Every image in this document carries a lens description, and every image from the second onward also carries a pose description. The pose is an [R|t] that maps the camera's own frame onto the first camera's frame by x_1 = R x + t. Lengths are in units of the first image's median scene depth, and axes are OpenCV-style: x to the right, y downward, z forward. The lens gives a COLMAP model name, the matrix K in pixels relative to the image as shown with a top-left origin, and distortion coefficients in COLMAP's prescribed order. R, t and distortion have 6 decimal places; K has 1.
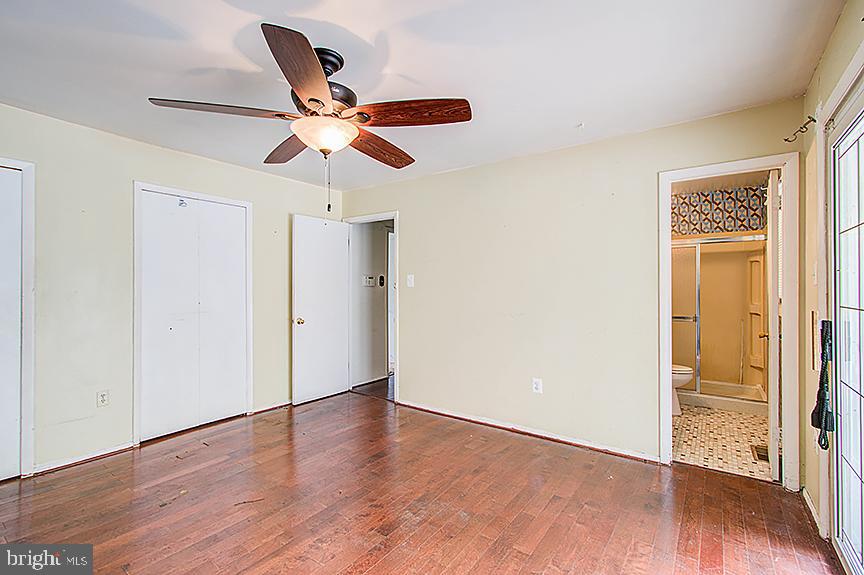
lens RADIAL K [[395.7, 0, 426.2], [0, 395.7, 287.9], [0, 0, 1]] dist [-0.000011, 0.000869]
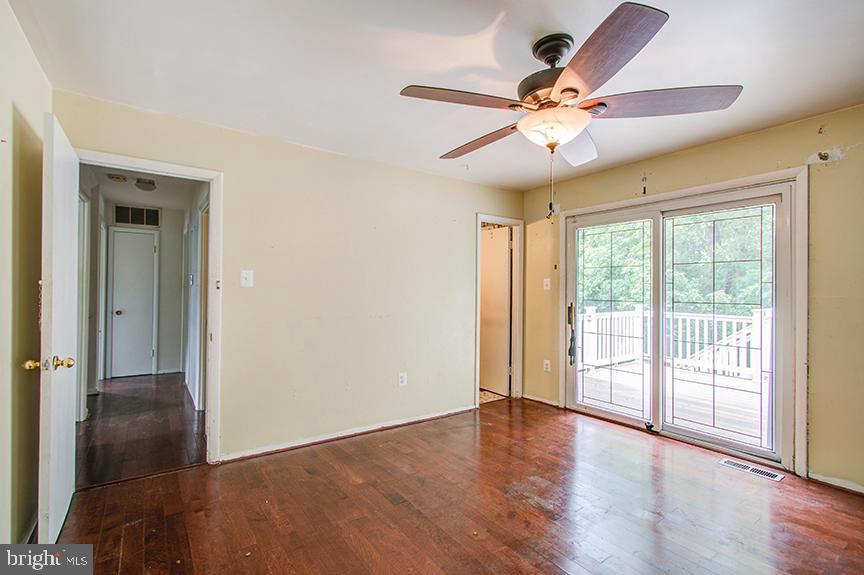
lens RADIAL K [[395.3, 0, 421.8], [0, 395.3, 286.5], [0, 0, 1]] dist [-0.000117, 0.000332]
pose [[0.328480, 0.014836, 0.944394, -0.747812], [-0.010124, 0.999874, -0.012186, 0.002249], [-0.944457, -0.005558, 0.328589, 0.593045]]
